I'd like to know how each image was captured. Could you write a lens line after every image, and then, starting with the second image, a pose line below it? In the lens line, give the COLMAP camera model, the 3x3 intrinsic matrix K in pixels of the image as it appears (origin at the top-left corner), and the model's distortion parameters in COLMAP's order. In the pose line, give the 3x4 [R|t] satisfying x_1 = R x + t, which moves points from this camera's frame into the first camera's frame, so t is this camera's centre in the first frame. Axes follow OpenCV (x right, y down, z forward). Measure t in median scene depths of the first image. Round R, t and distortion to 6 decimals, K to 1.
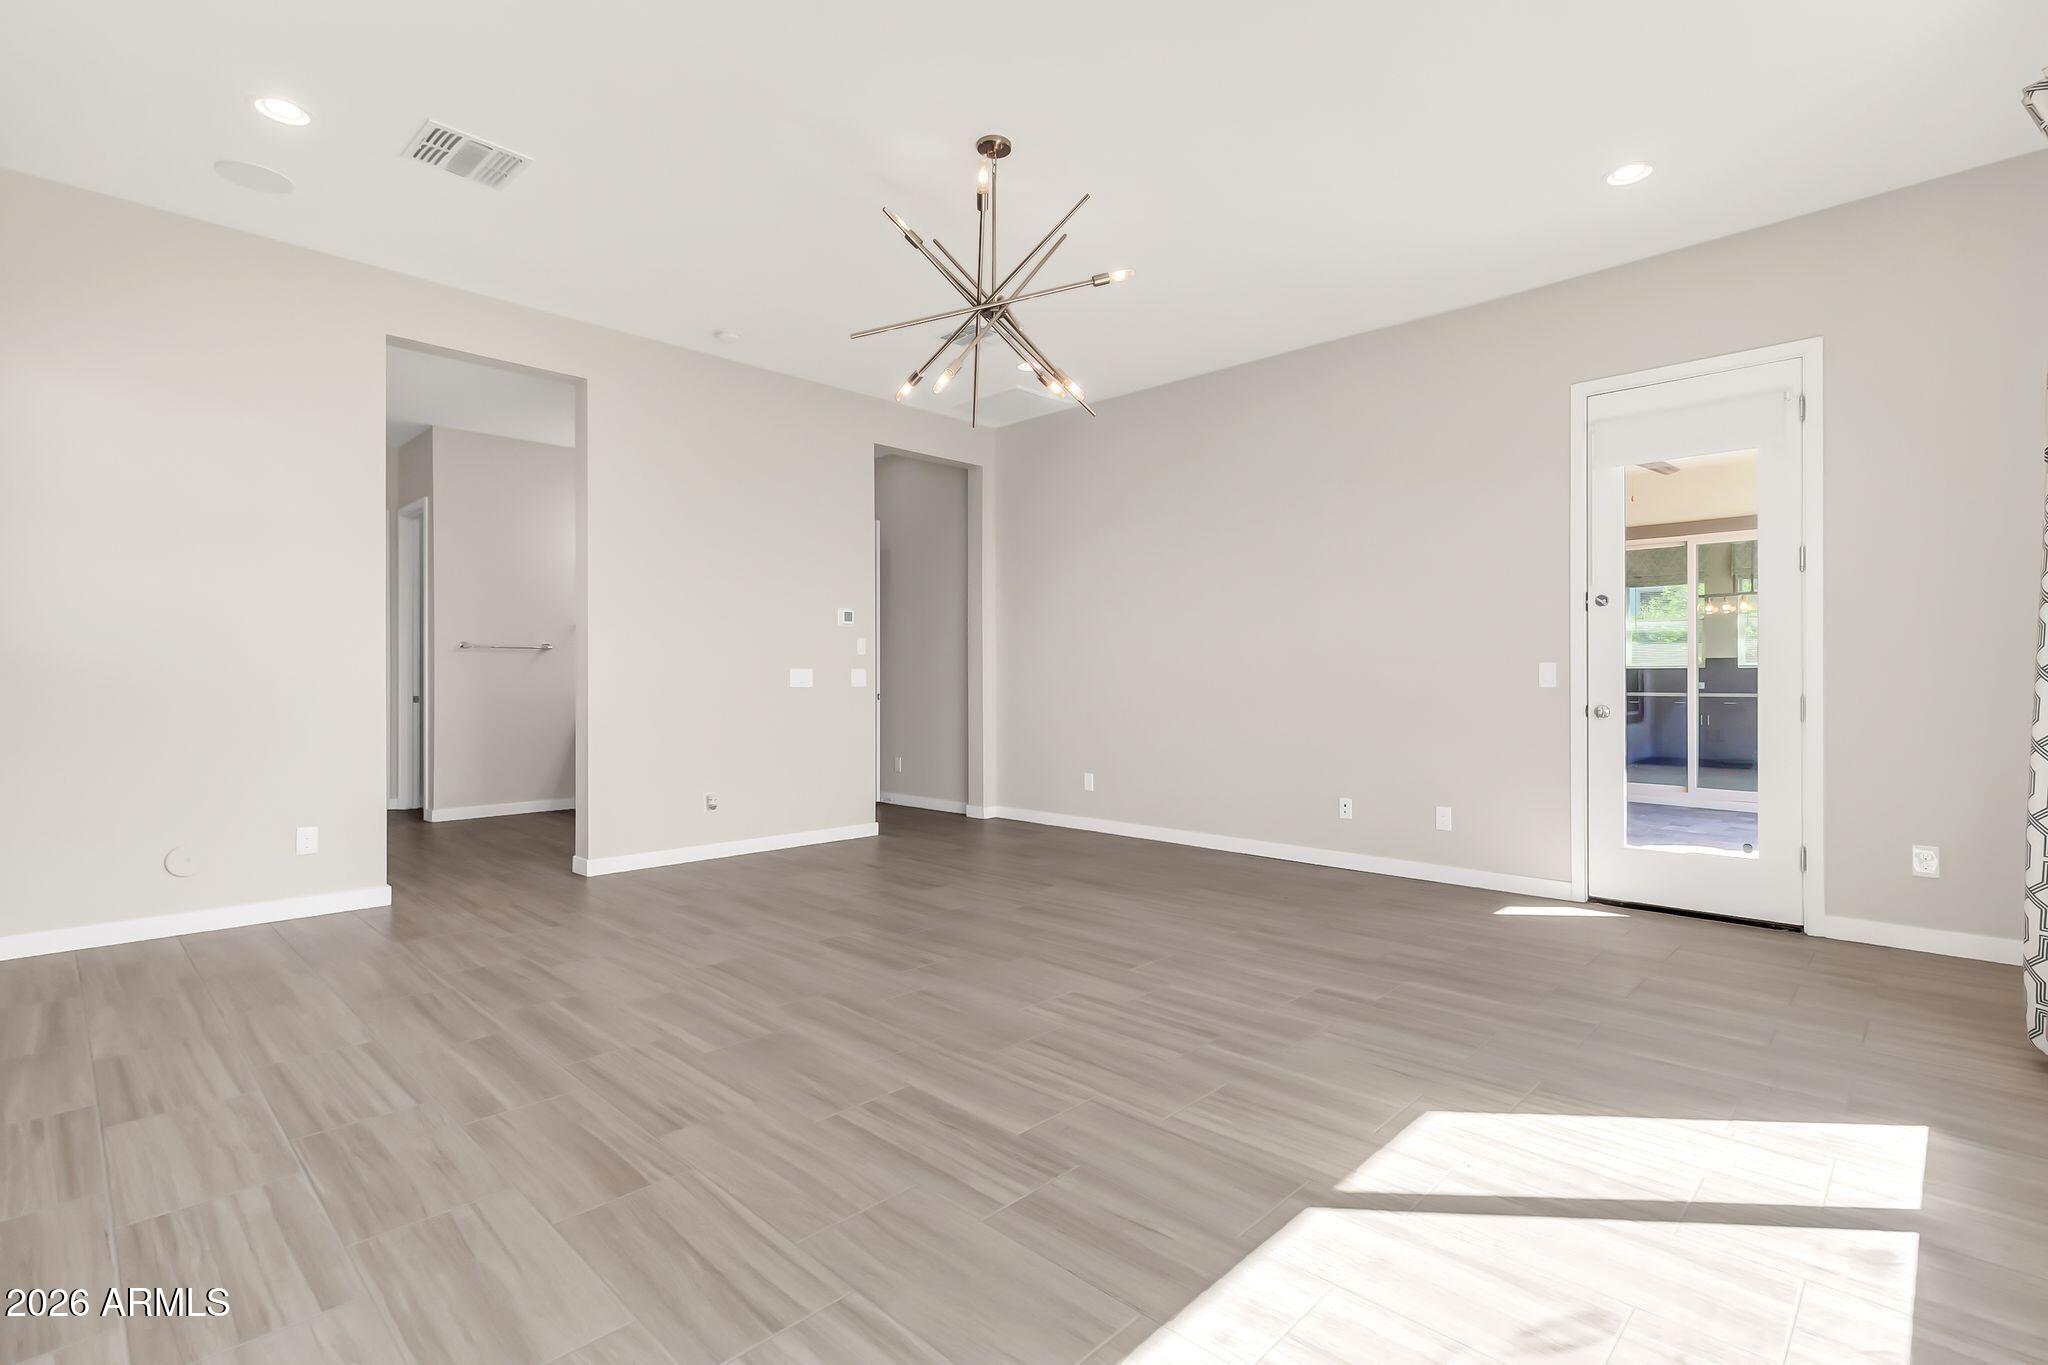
lens RADIAL K [[946.5, 0, 1019.1], [0, 946.5, 677.0], [0, 0, 1]] dist [-0.004786, -0.000010]
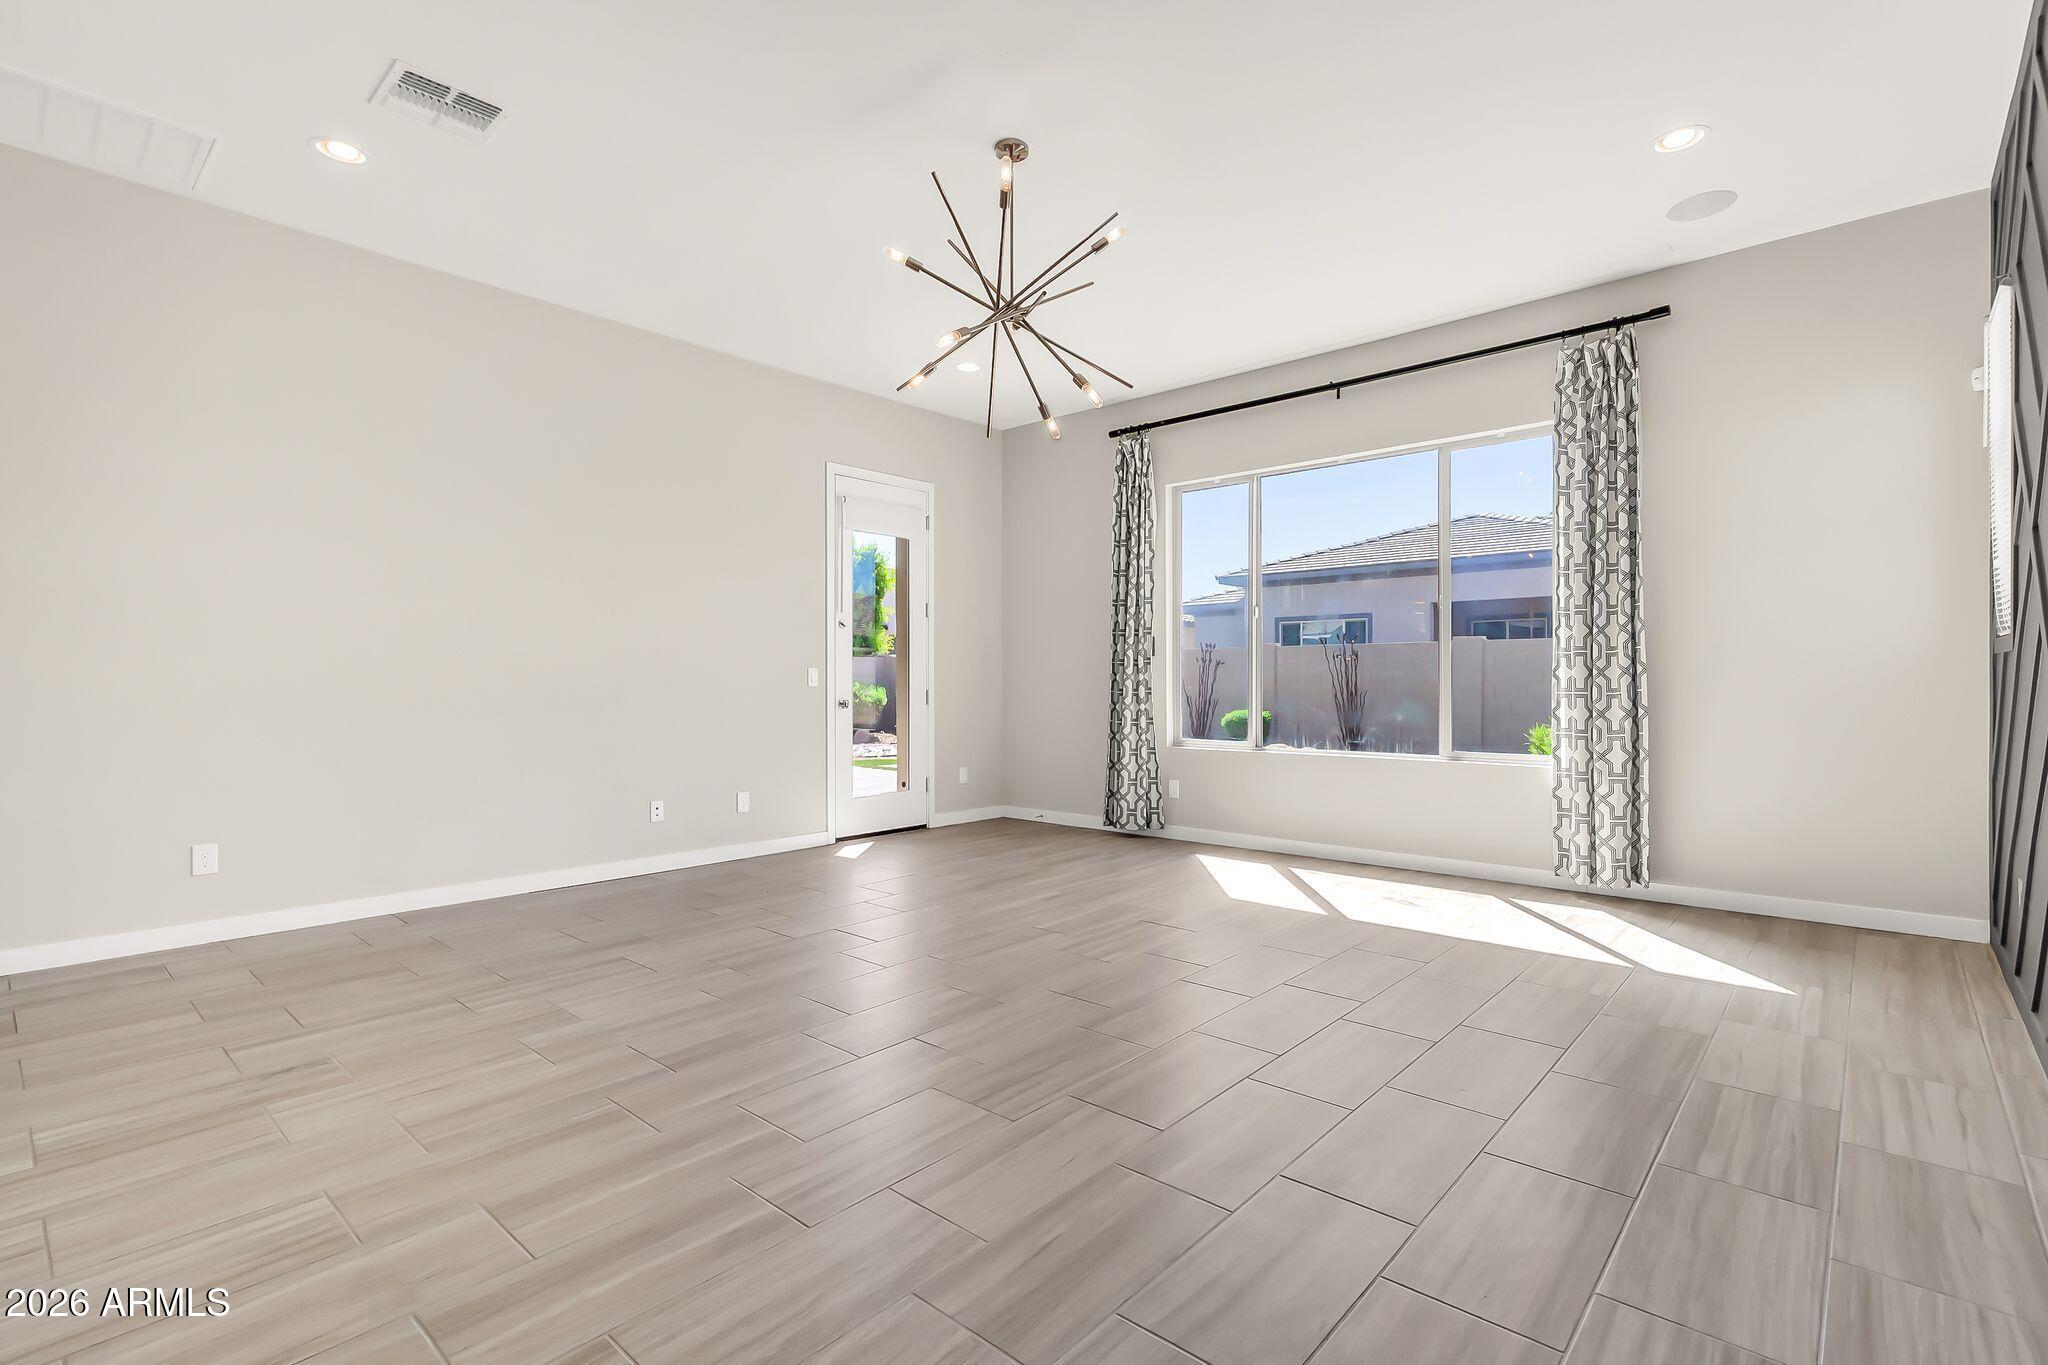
lens RADIAL K [[946.5, 0, 1032.6], [0, 946.5, 684.3], [0, 0, 1]] dist [-0.004786, -0.000010]
pose [[-0.038006, -0.005685, 0.999261, -1.629091], [0.000238, 0.999984, 0.005698, 0.000641], [-0.999277, 0.000454, -0.038004, 1.592813]]
